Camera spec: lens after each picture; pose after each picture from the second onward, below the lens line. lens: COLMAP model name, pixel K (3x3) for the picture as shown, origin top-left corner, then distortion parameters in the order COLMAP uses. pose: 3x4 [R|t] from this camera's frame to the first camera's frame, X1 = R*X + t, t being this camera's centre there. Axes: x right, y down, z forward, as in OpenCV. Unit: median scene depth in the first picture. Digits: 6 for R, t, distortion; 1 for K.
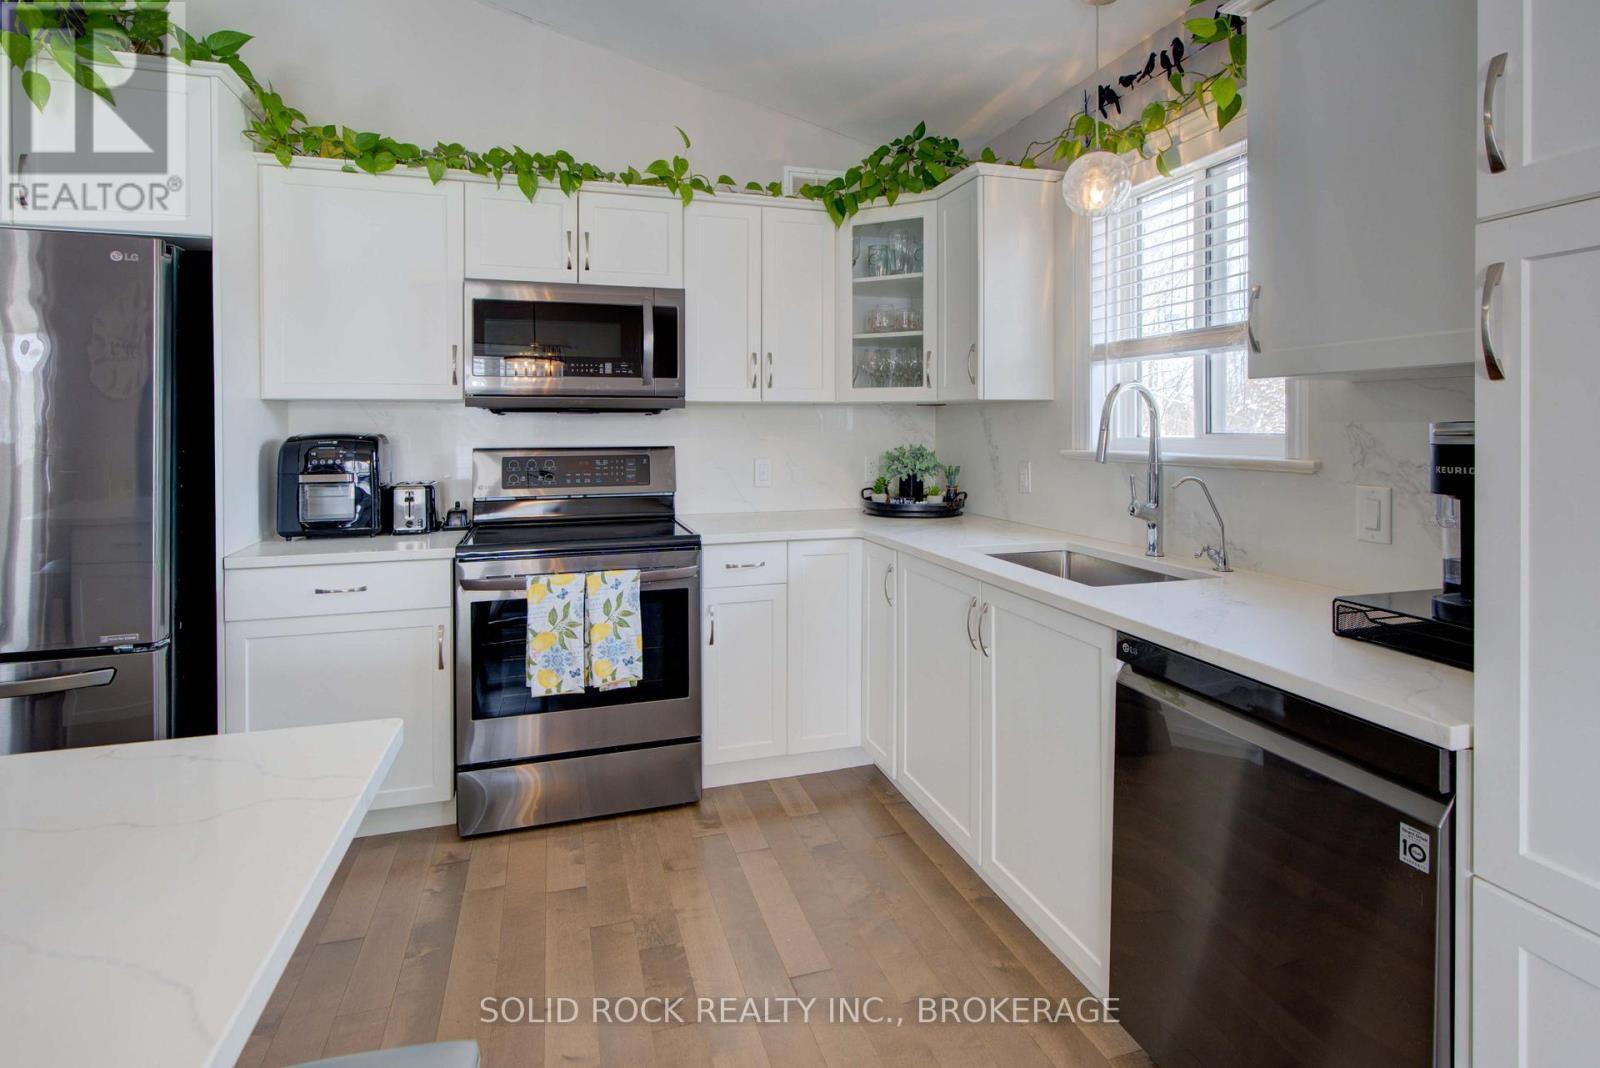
lens RADIAL K [[797.2, 0, 795.5], [0, 797.2, 428.7], [0, 0, 1]] dist [-0.005259, 0.001633]
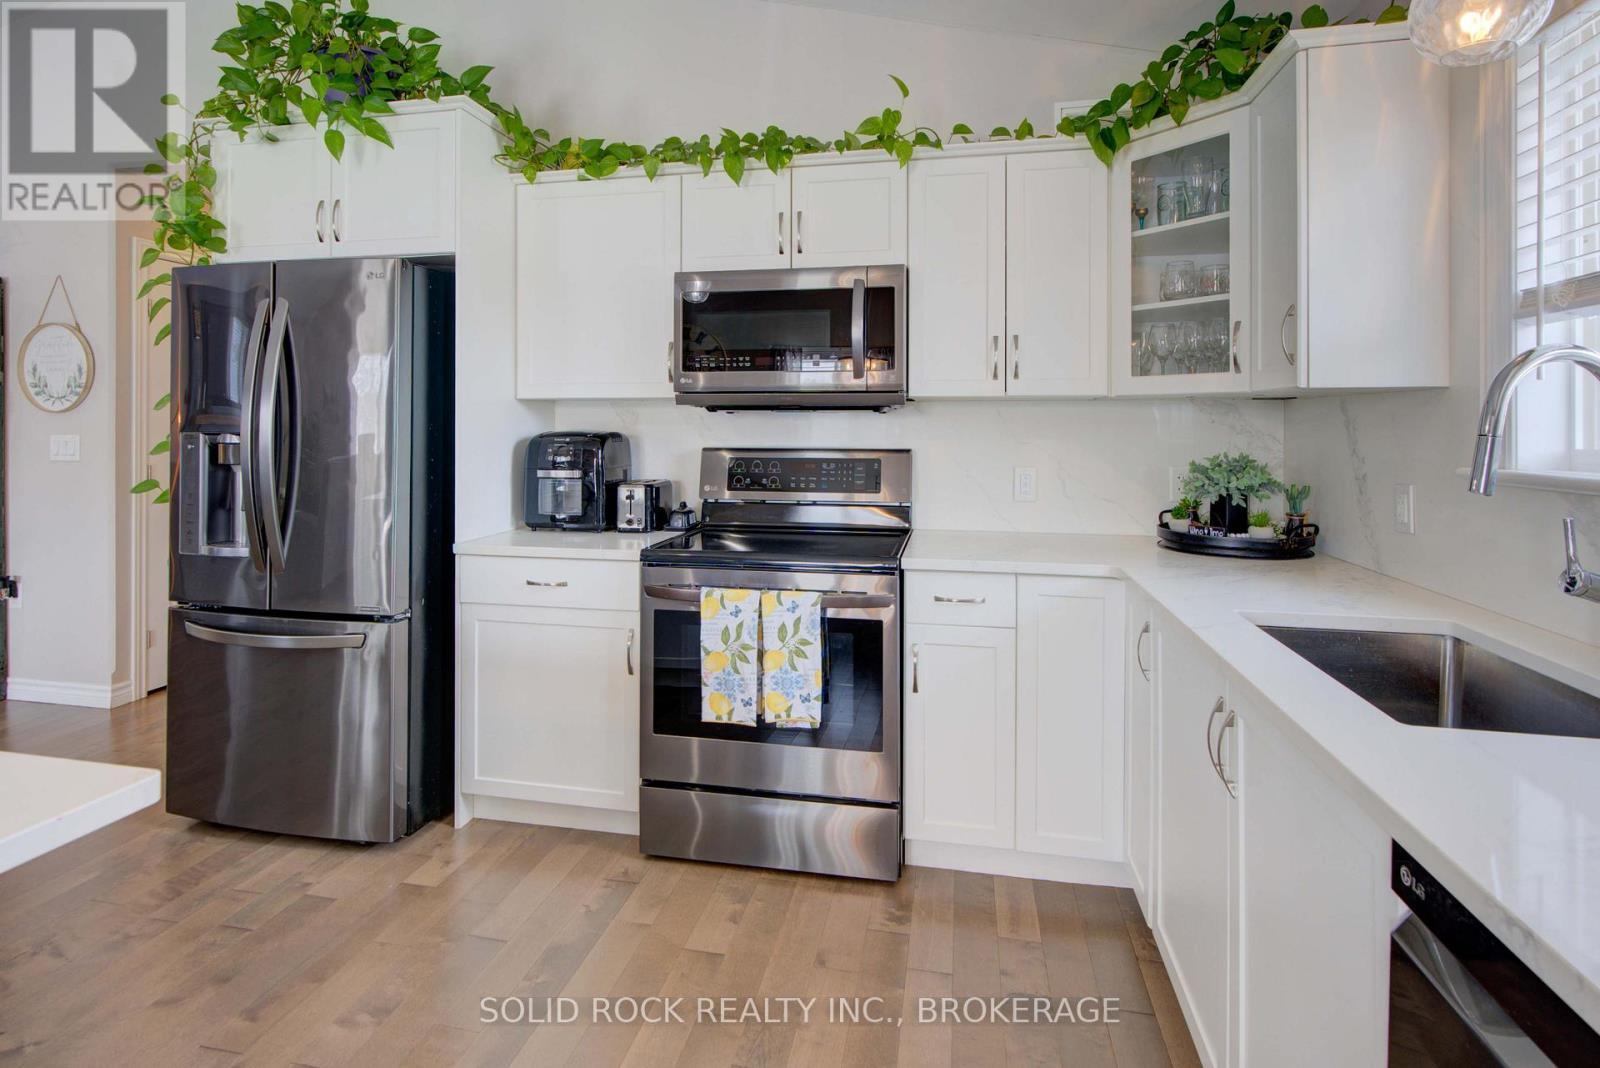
lens RADIAL K [[797.2, 0, 795.5], [0, 797.2, 420.0], [0, 0, 1]] dist [-0.005259, 0.001633]
pose [[0.876236, 0.001207, -0.481881, 0.181389], [-0.007261, 0.999916, -0.010698, 0.000332], [0.481828, 0.012872, 0.876171, 0.219109]]
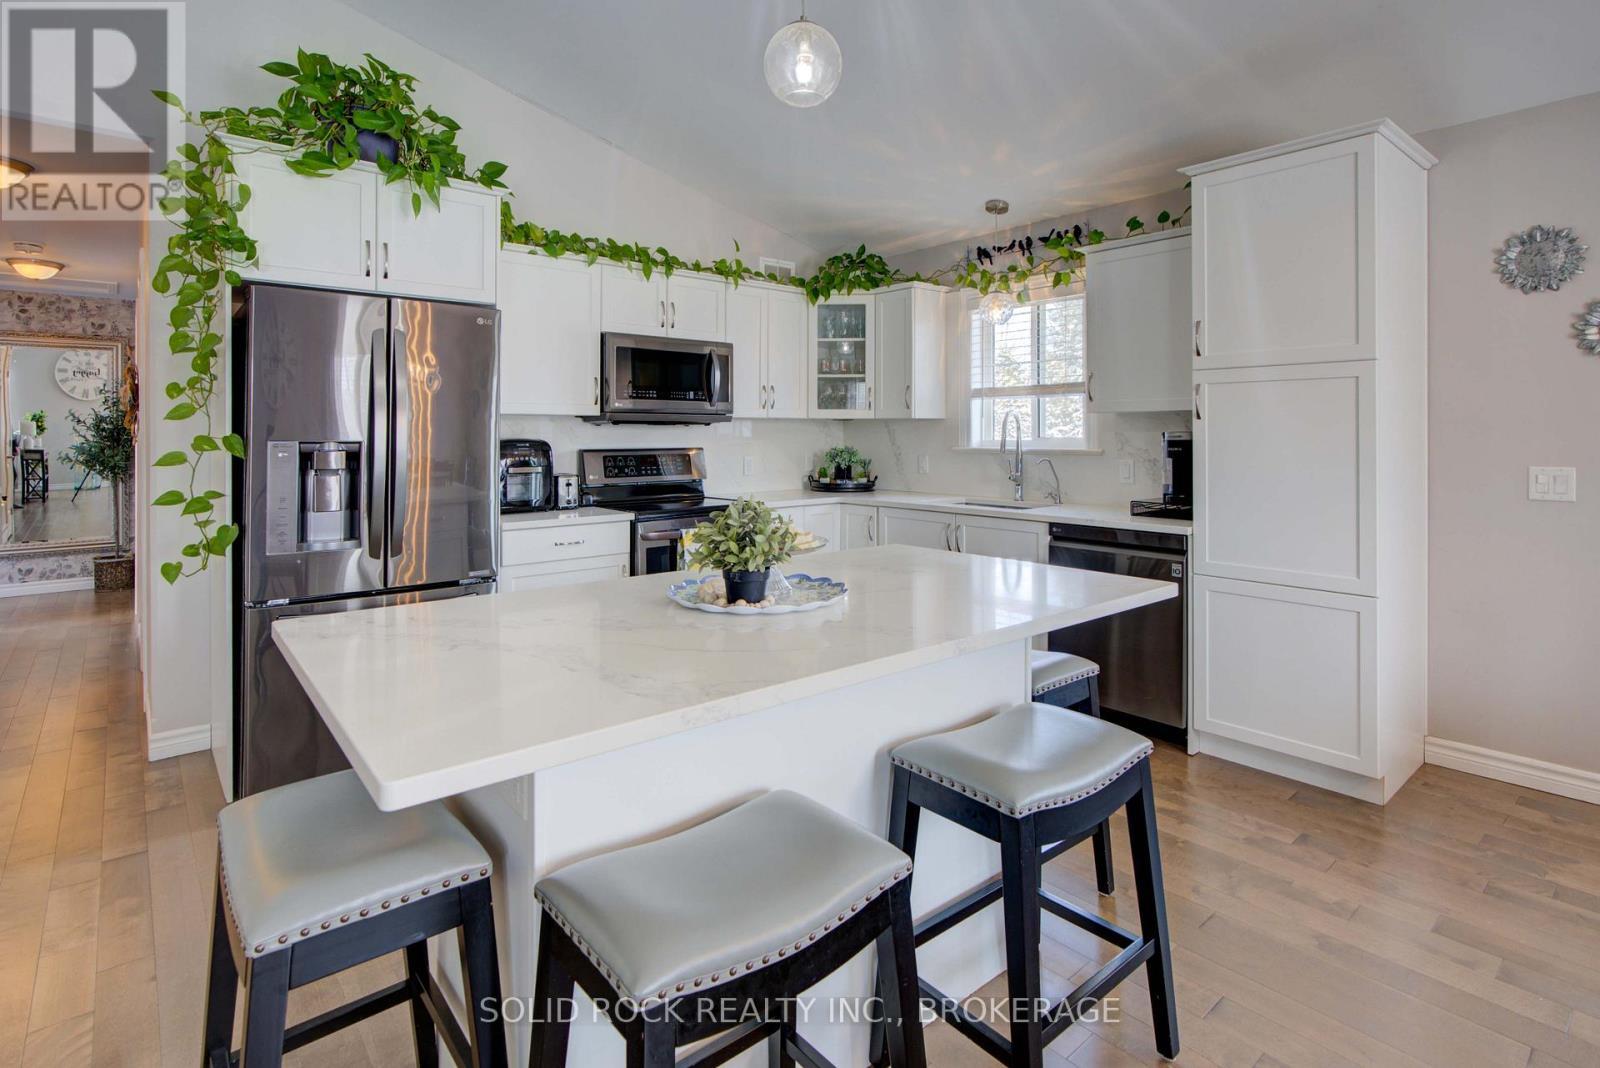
lens RADIAL K [[797.2, 0, 793.8], [0, 797.2, 429.0], [0, 0, 1]] dist [-0.005259, 0.001633]
pose [[0.920269, 0.002998, 0.391276, -0.672227], [0.000881, 0.999952, -0.009733, 0.003111], [-0.391286, 0.009301, 0.920222, -0.473842]]
